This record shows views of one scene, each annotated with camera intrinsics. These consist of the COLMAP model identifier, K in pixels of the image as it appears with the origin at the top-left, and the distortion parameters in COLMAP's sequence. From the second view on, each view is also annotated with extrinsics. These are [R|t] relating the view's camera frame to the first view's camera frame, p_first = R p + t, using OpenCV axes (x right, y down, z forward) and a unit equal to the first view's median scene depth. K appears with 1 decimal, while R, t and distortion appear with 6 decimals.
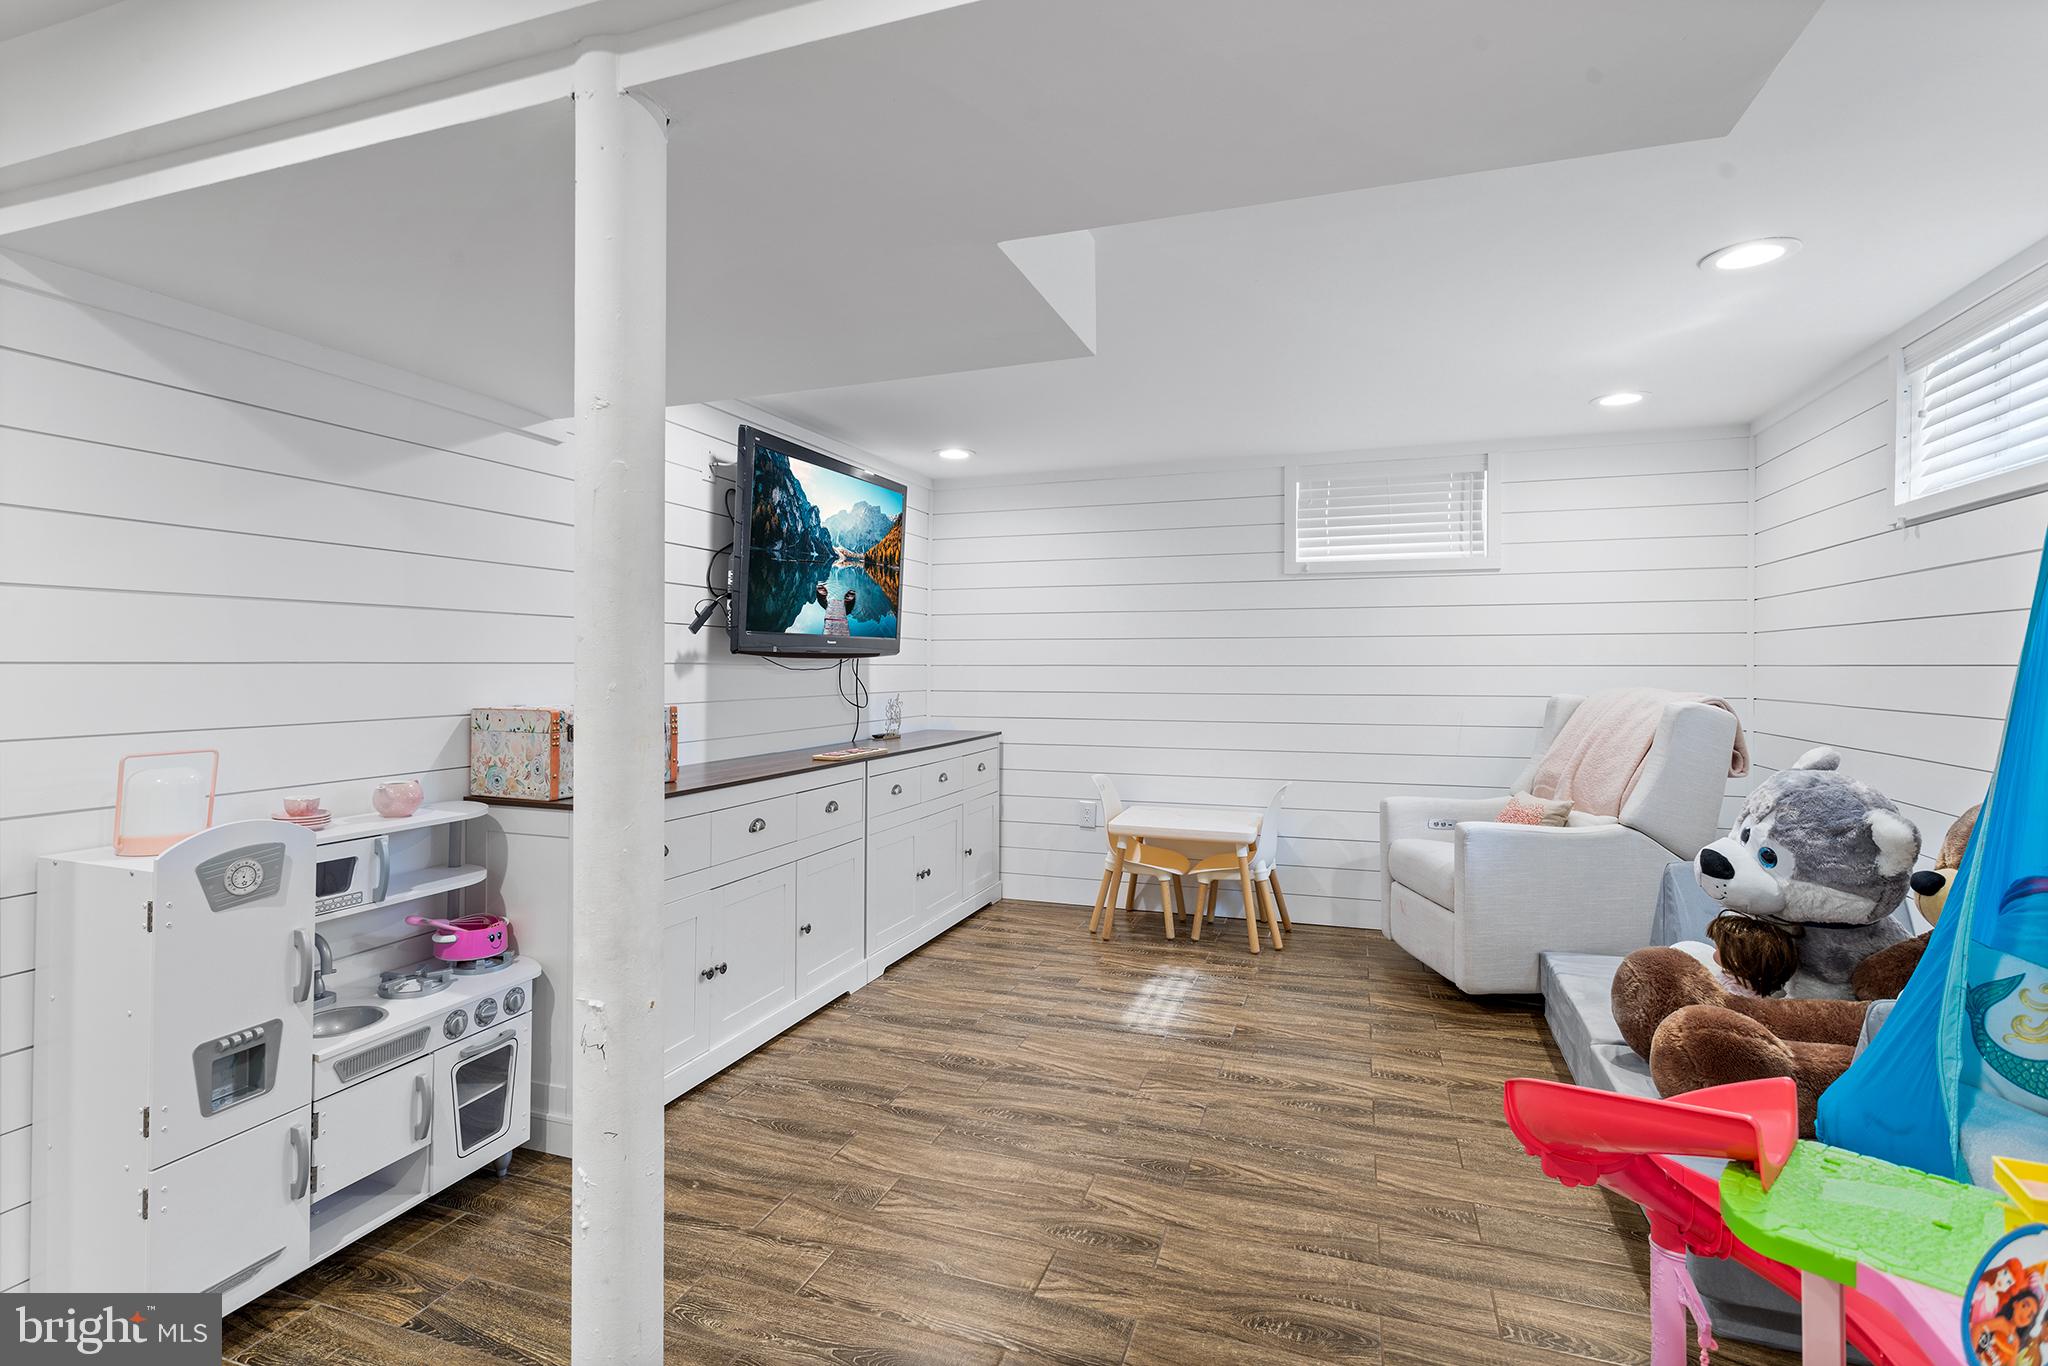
lens RADIAL K [[973.7, 0, 1012.6], [0, 973.7, 657.0], [0, 0, 1]] dist [-0.001206, -0.000052]
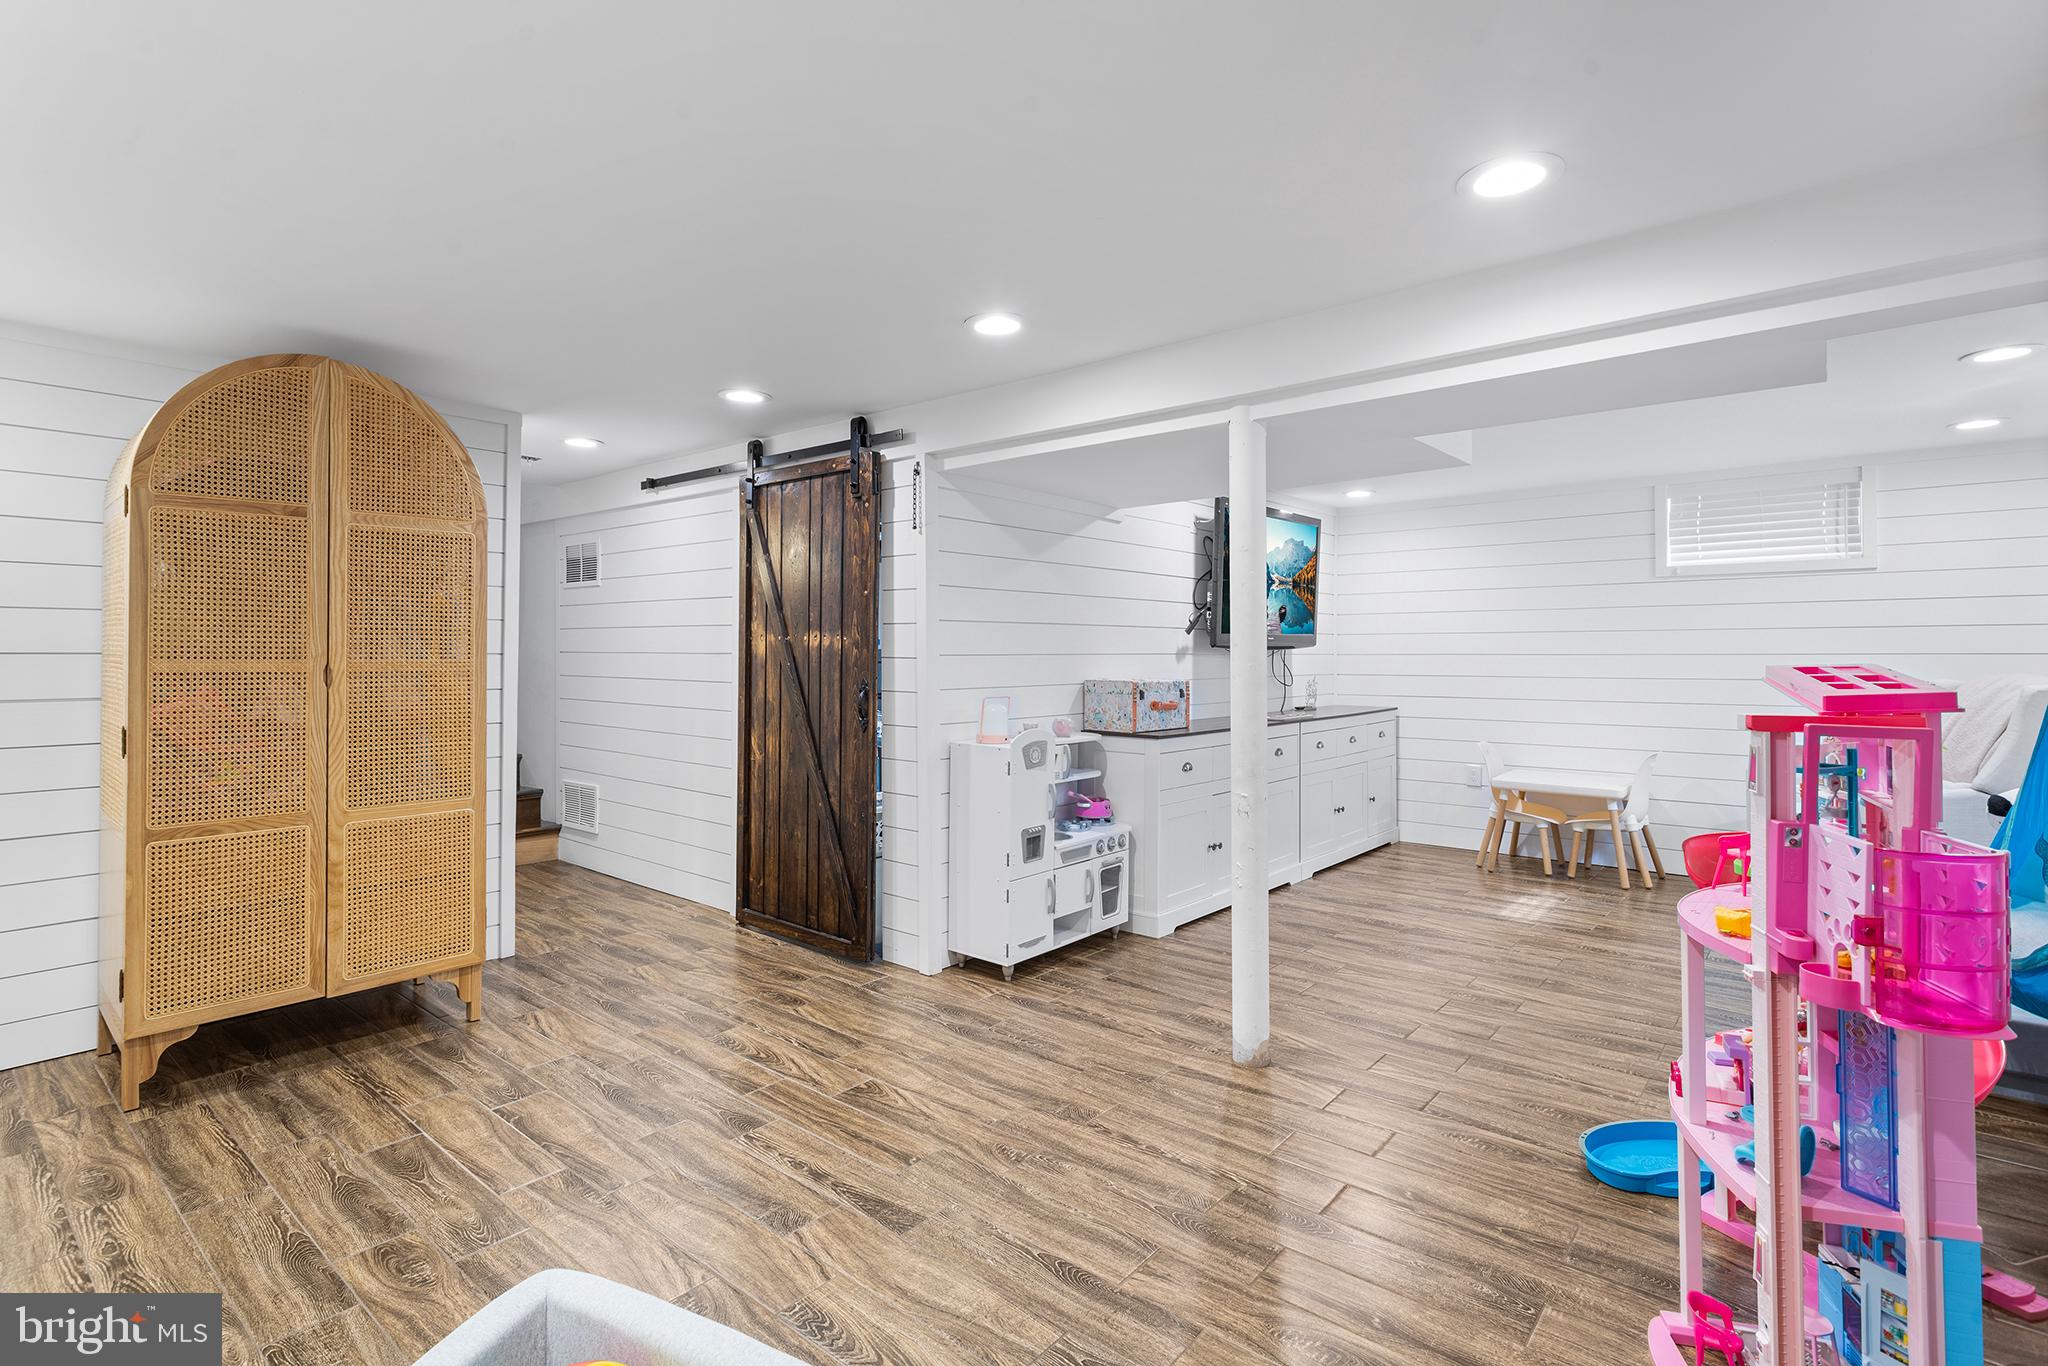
lens RADIAL K [[983.5, 0, 1010.4], [0, 983.5, 642.8], [0, 0, 1]] dist [0.001425, 0.000554]
pose [[0.933189, -0.006690, -0.359325, -0.032151], [0.005832, 0.999977, -0.003473, -0.007433], [0.359340, 0.001145, 0.933206, -0.545005]]
